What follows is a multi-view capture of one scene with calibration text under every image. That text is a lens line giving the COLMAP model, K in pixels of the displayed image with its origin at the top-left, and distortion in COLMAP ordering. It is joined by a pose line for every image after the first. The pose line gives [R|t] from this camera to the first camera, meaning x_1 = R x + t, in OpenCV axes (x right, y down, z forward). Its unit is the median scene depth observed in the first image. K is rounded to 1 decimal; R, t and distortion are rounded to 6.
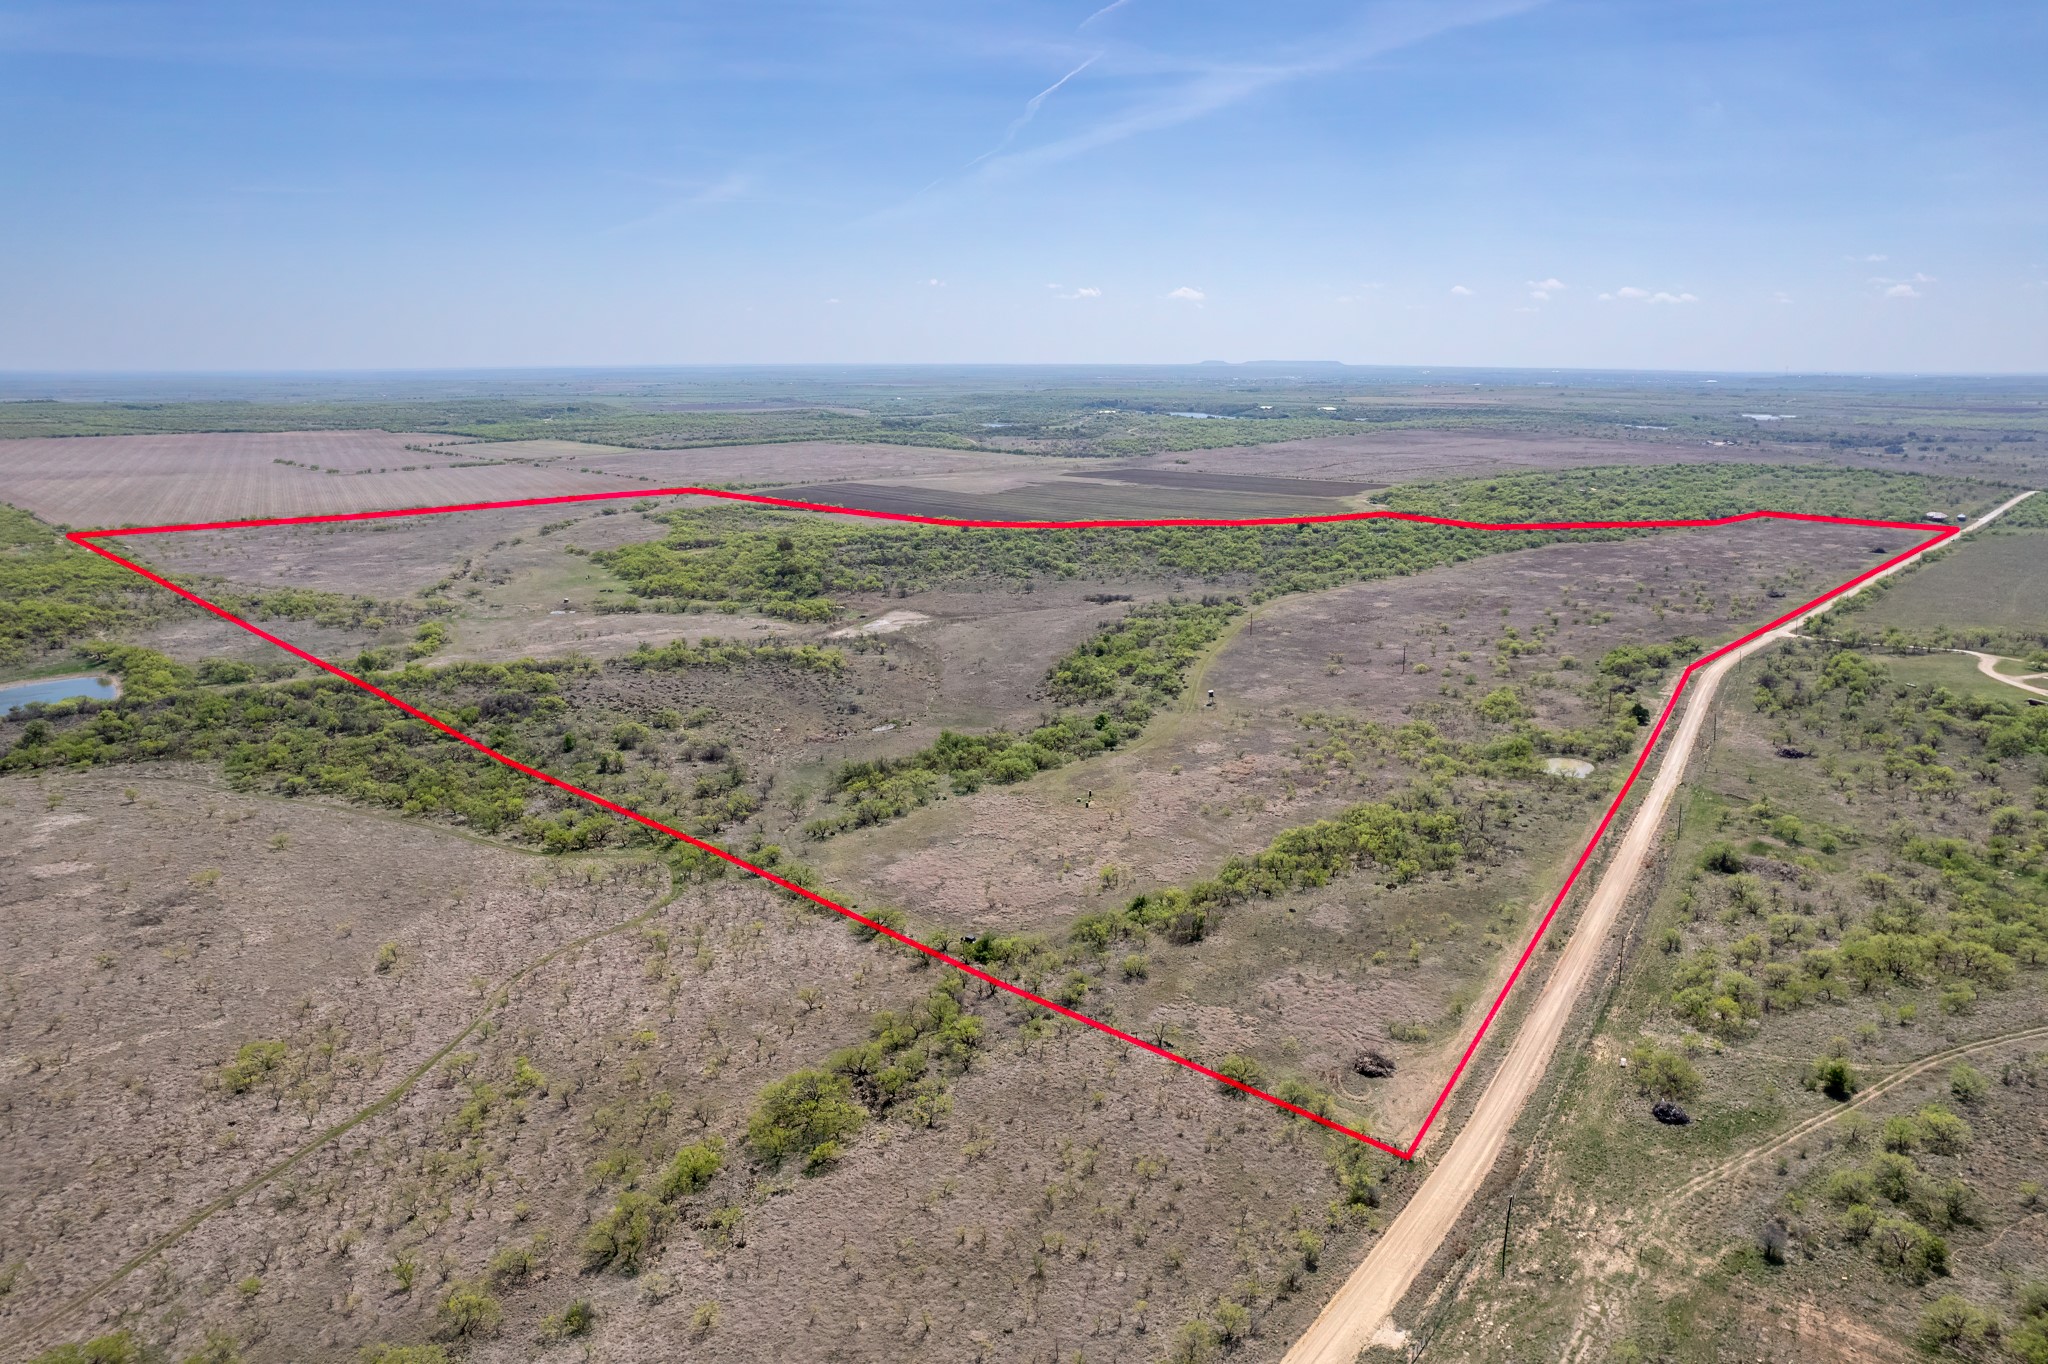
lens RADIAL K [[1343.9, 0, 1035.5], [0, 1343.9, 681.7], [0, 0, 1]] dist [-0.064705, 0.063039]
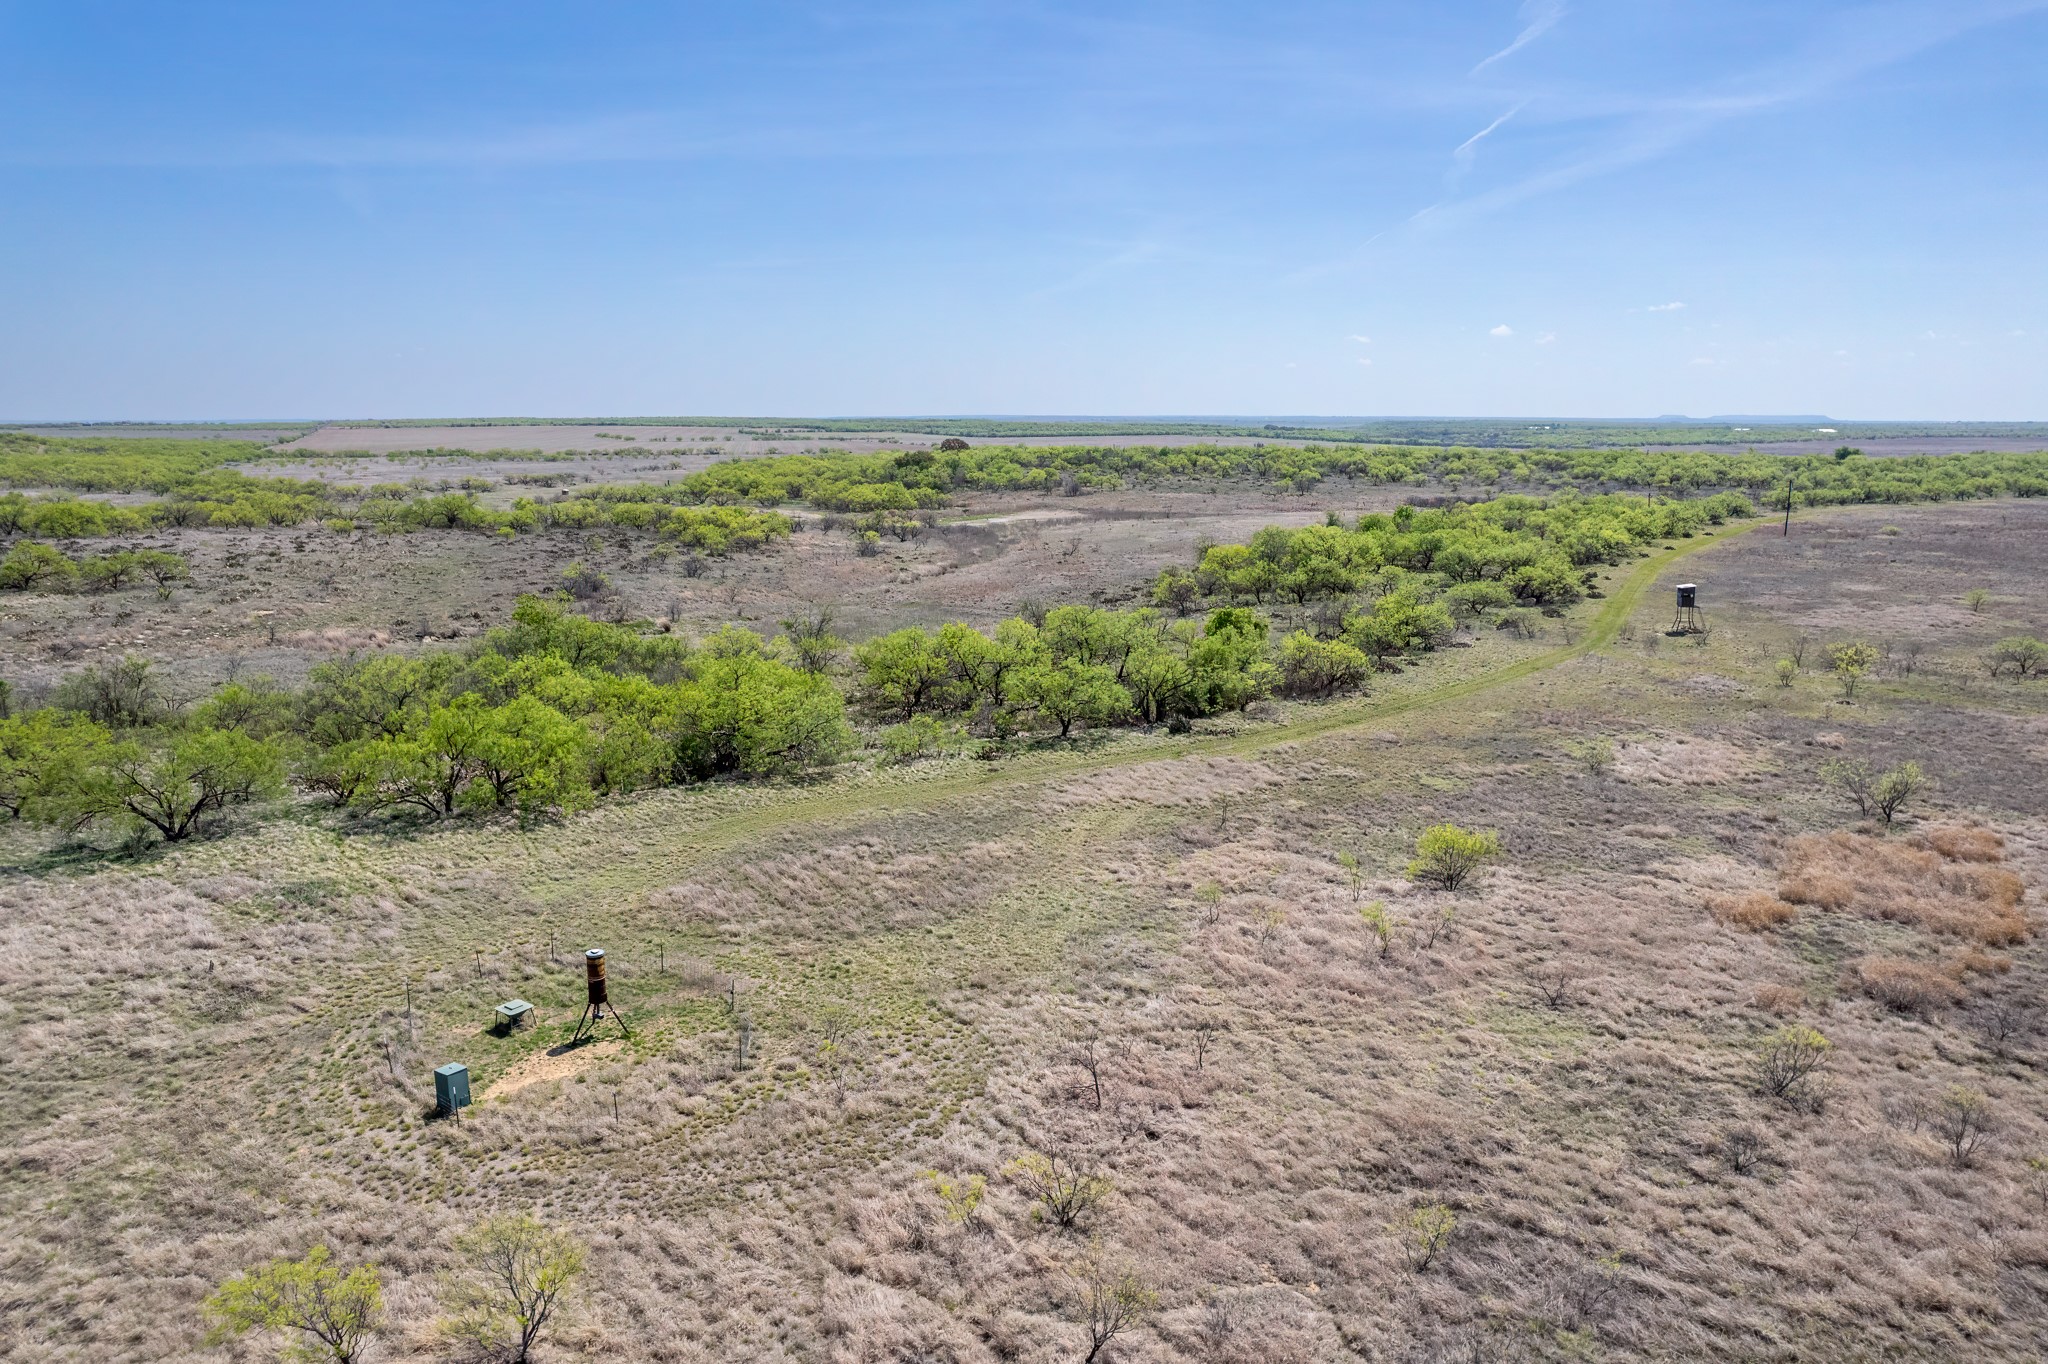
lens RADIAL K [[1343.9, 0, 1035.5], [0, 1343.9, 681.7], [0, 0, 1]] dist [-0.064705, 0.063039]
pose [[0.951550, 0.063857, -0.300791, 0.104674], [-0.075673, 0.996746, -0.027784, 0.054139], [0.298038, 0.049200, 0.953285, 0.846447]]
